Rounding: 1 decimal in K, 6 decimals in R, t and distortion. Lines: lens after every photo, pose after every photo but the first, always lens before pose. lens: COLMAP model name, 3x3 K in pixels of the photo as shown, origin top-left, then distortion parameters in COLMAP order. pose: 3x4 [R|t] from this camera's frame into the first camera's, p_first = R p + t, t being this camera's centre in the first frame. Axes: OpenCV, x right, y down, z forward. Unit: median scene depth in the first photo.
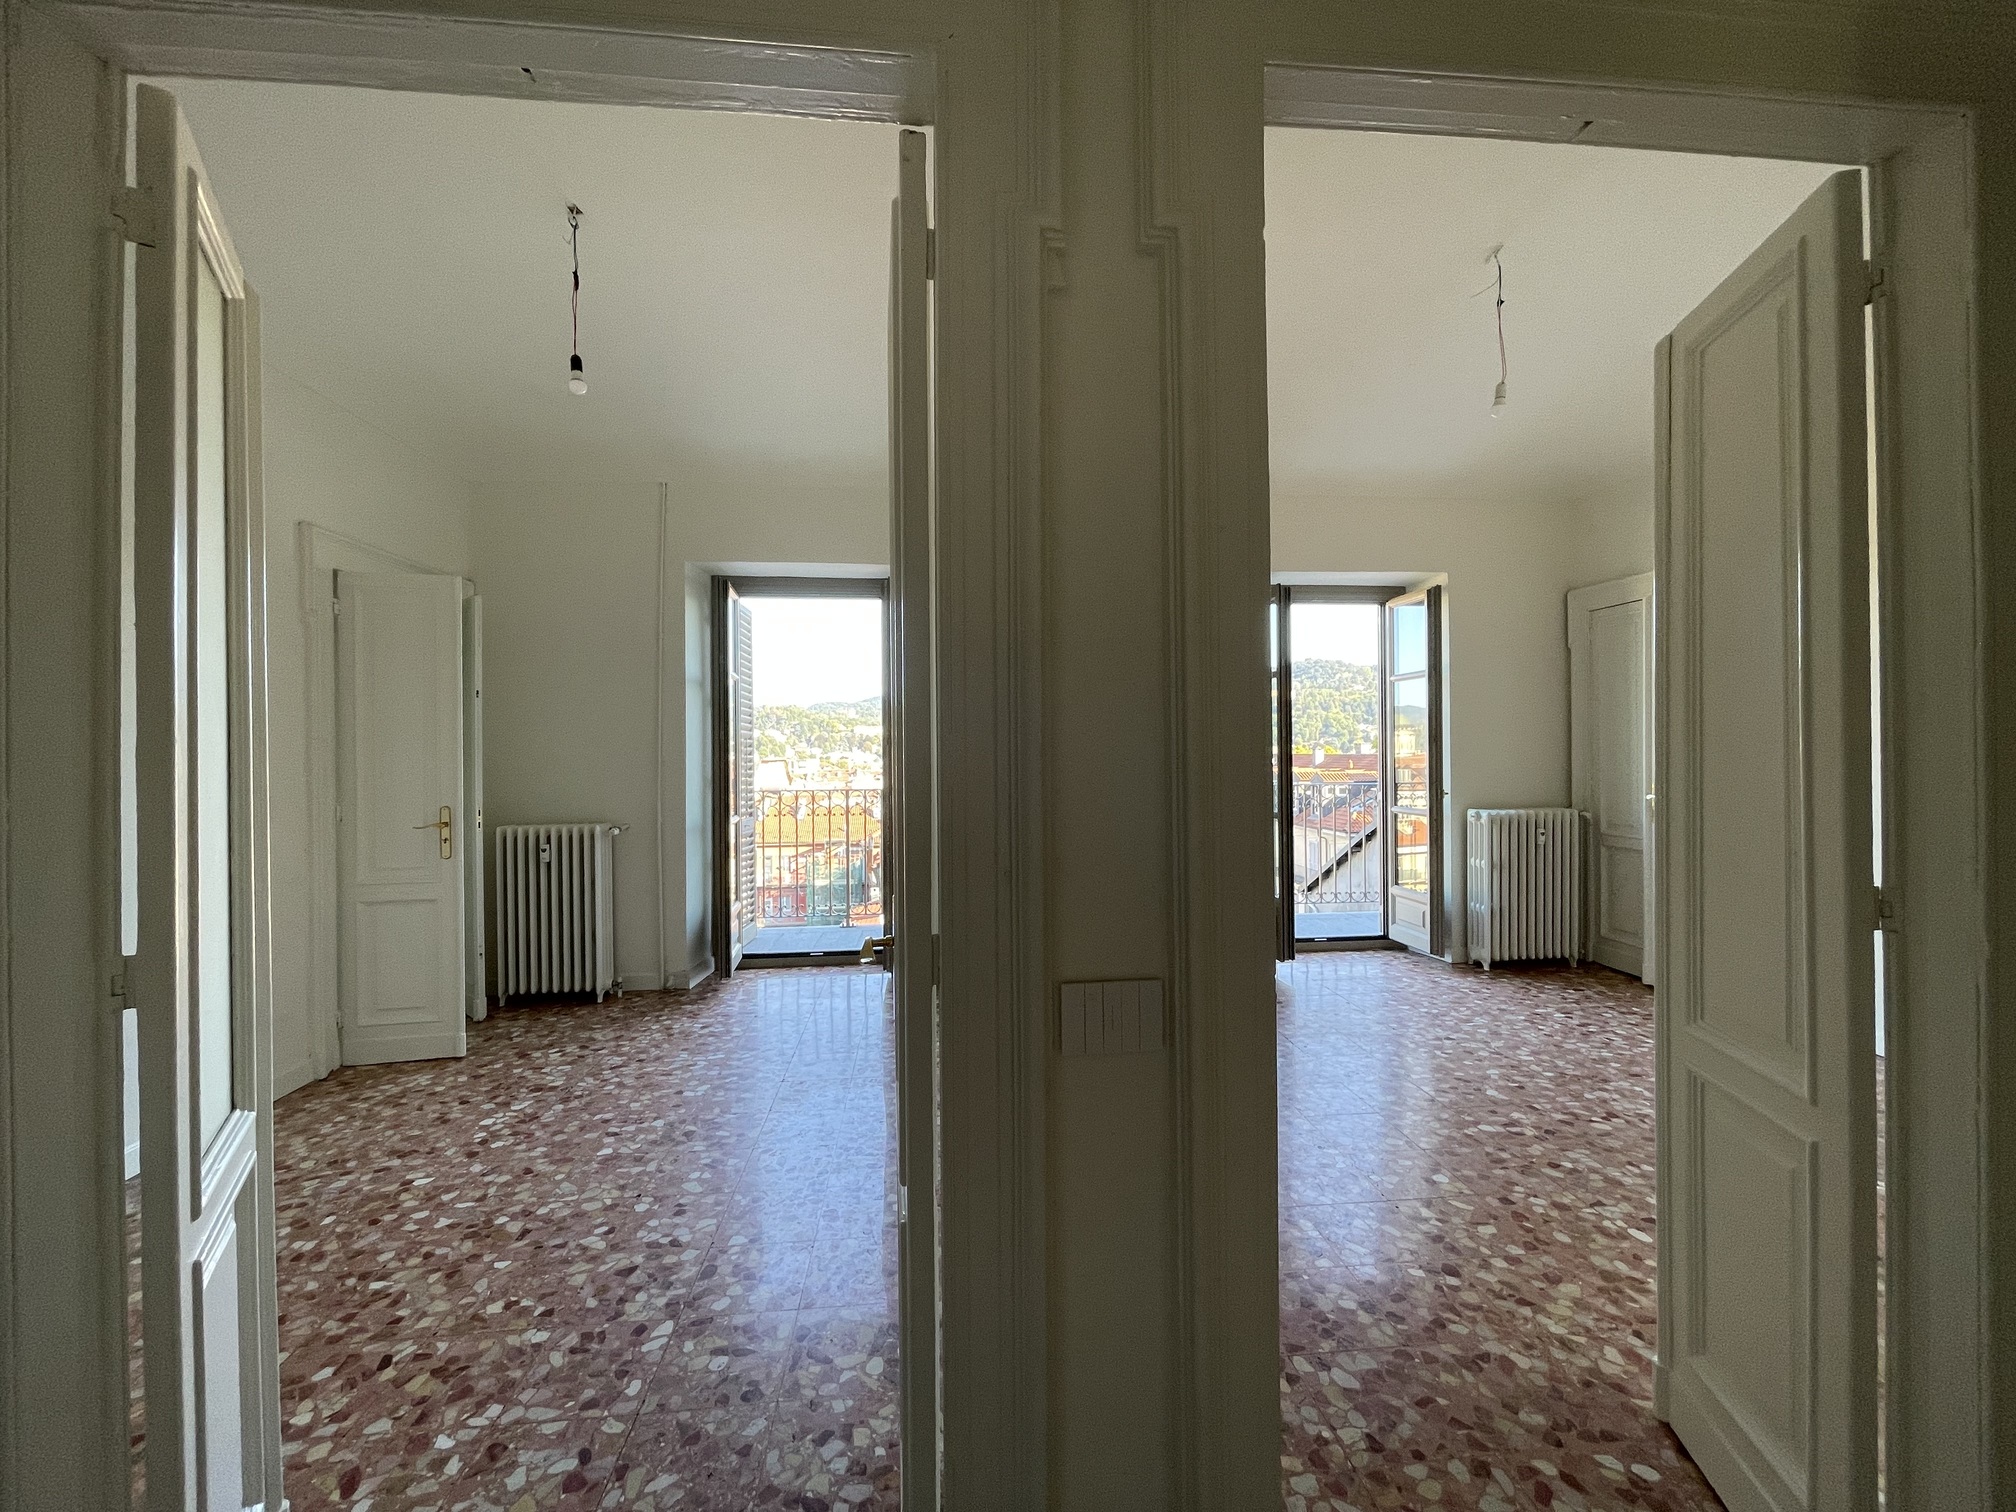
lens RADIAL K [[815.5, 0, 1009.7], [0, 815.5, 751.2], [0, 0, 1]] dist [-0.006701, 0.000007]
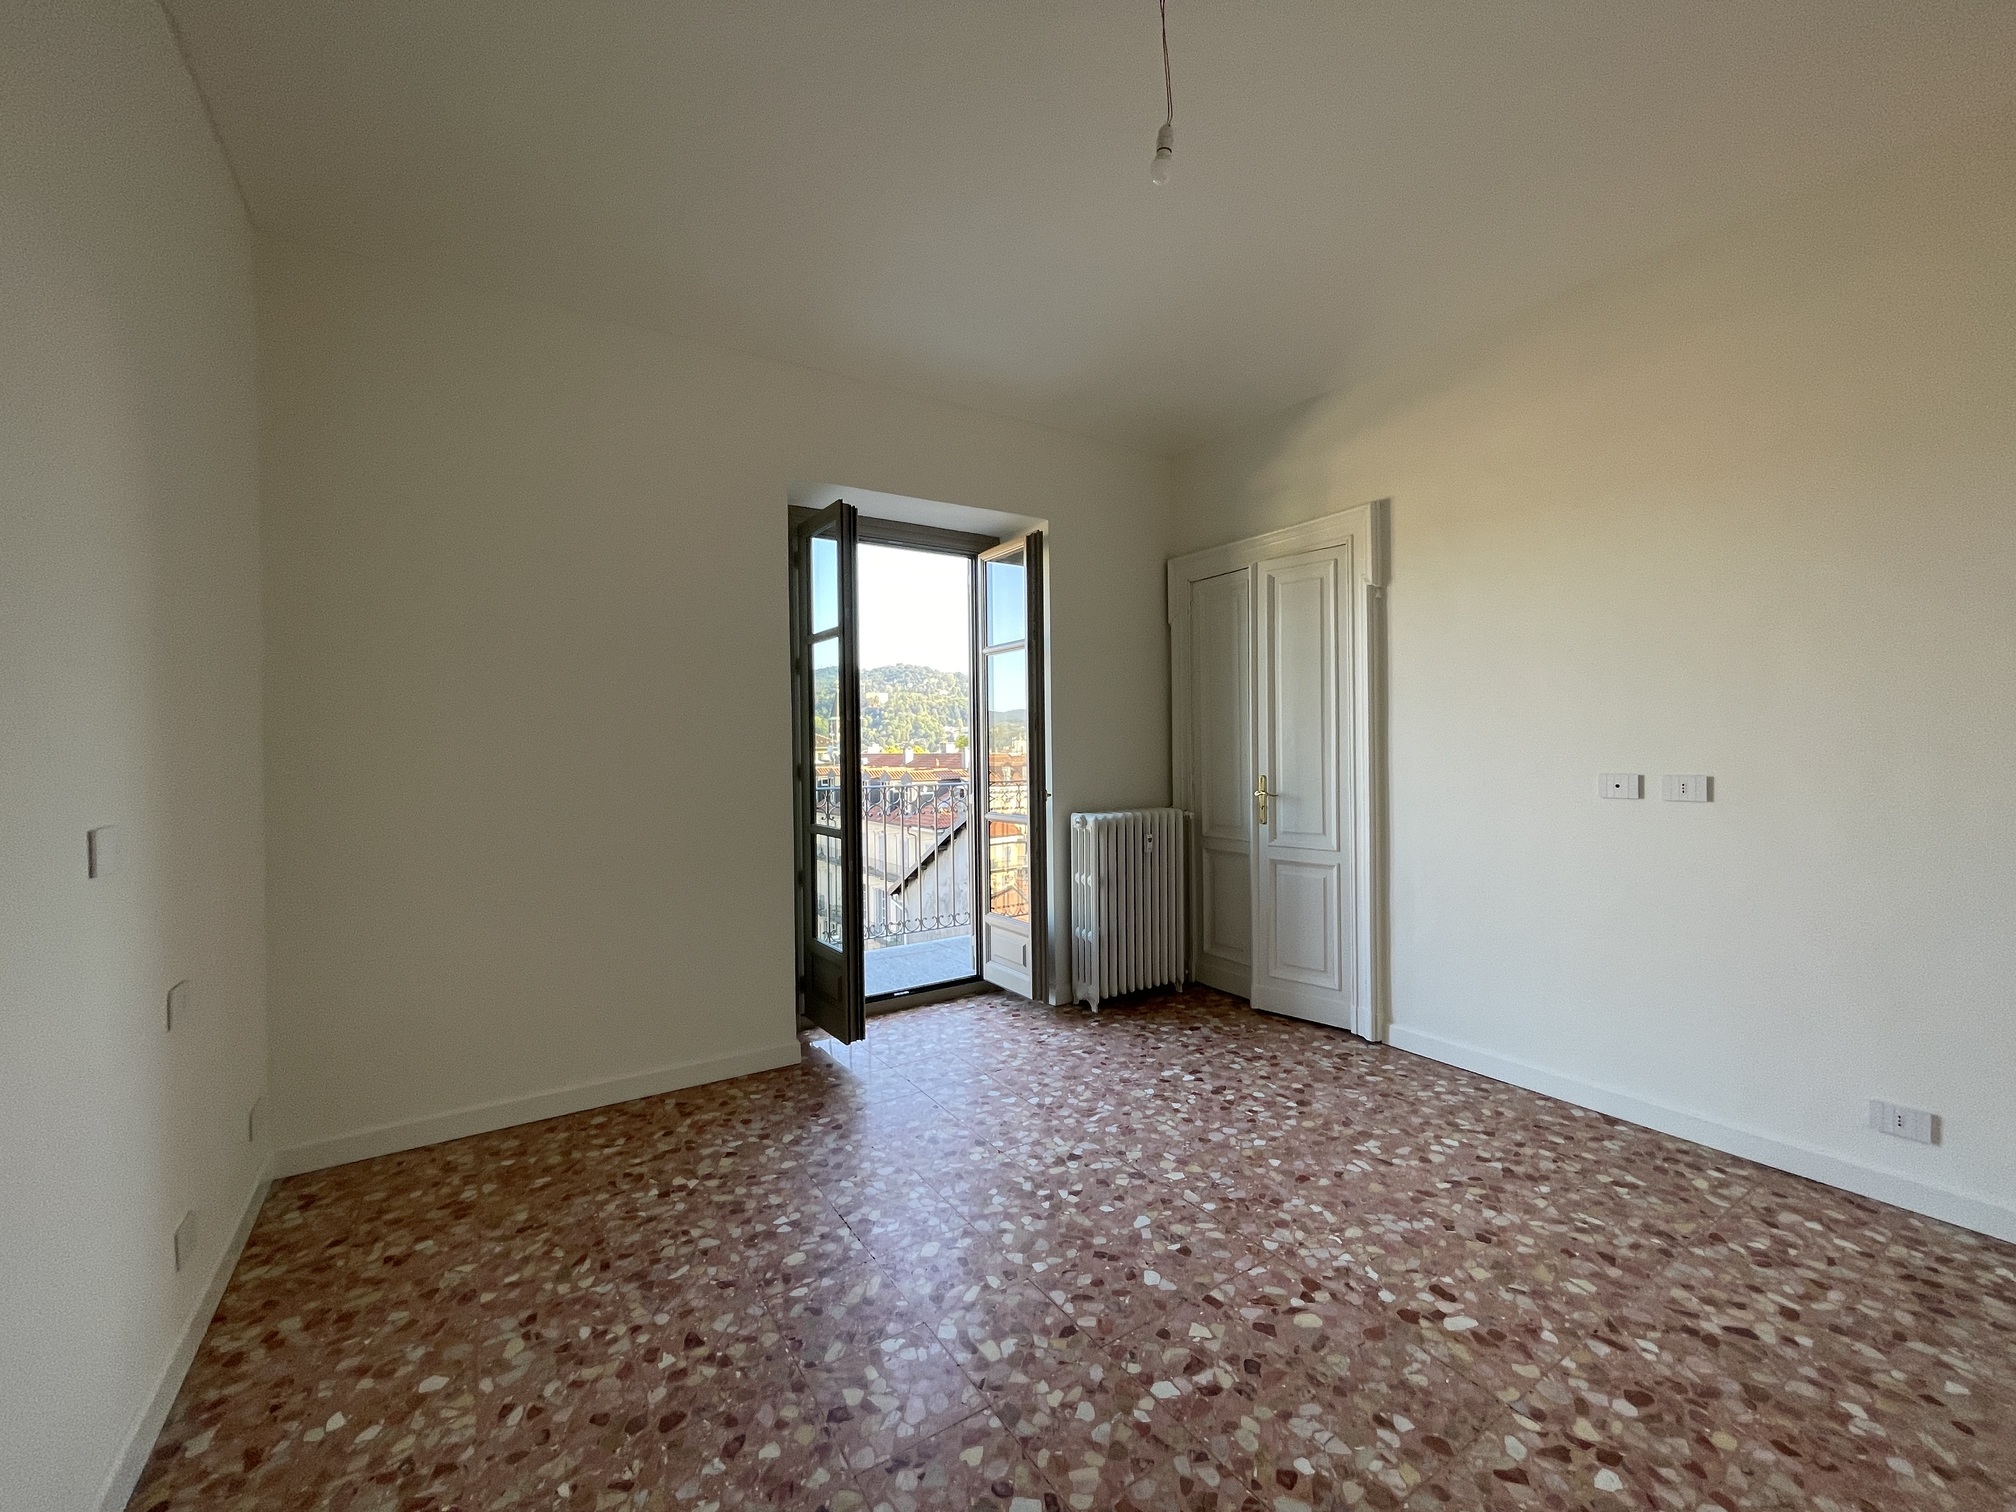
lens RADIAL K [[815.5, 0, 1009.7], [0, 815.5, 751.2], [0, 0, 1]] dist [-0.006701, 0.000007]
pose [[0.884477, -0.003896, 0.466567, 0.133120], [0.004354, 0.999991, 0.000095, 0.009233], [-0.466563, 0.001948, 0.884486, 0.319470]]
